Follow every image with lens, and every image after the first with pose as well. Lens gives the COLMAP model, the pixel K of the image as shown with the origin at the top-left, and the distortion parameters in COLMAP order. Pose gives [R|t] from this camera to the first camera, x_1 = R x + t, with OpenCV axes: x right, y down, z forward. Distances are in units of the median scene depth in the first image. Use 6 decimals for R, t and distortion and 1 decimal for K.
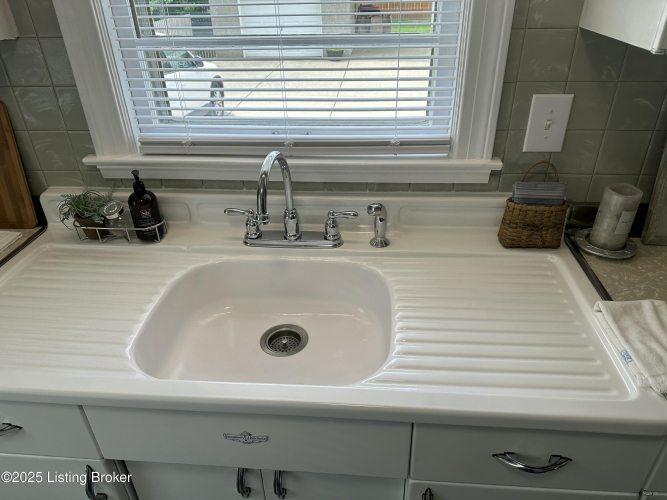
lens RADIAL K [[460.0, 0, 336.1], [0, 460.0, 257.3], [0, 0, 1]] dist [0.052900, -0.068418]
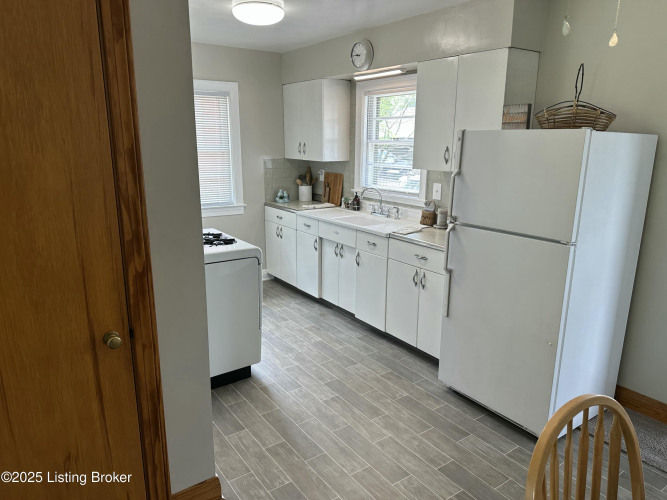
lens RADIAL K [[460.0, 0, 336.1], [0, 460.0, 257.3], [0, 0, 1]] dist [0.052900, -0.068418]
pose [[0.640011, 0.206017, -0.740232, 2.596514], [-0.397759, 0.913087, -0.089781, 0.780452], [0.657399, 0.351895, 0.666331, -1.653578]]
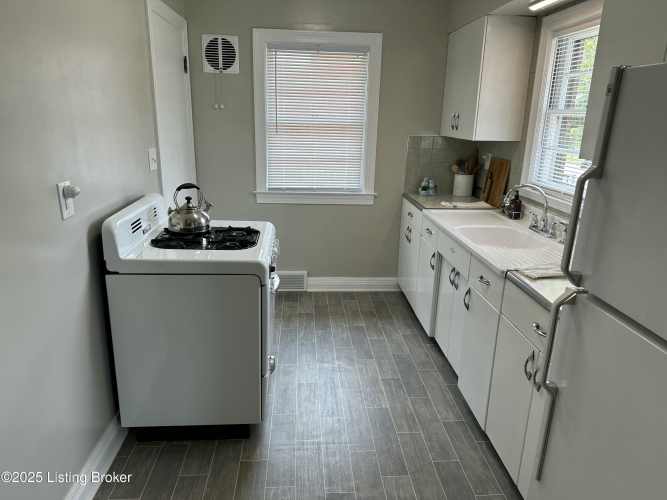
lens RADIAL K [[461.7, 0, 333.5], [0, 461.7, 250.0], [0, 0, 1]] dist [0.059740, -0.078454]
pose [[0.133952, 0.290216, -0.947540, 2.056038], [-0.513163, 0.838290, 0.184210, 0.151628], [0.847774, 0.461567, 0.261219, -0.450701]]
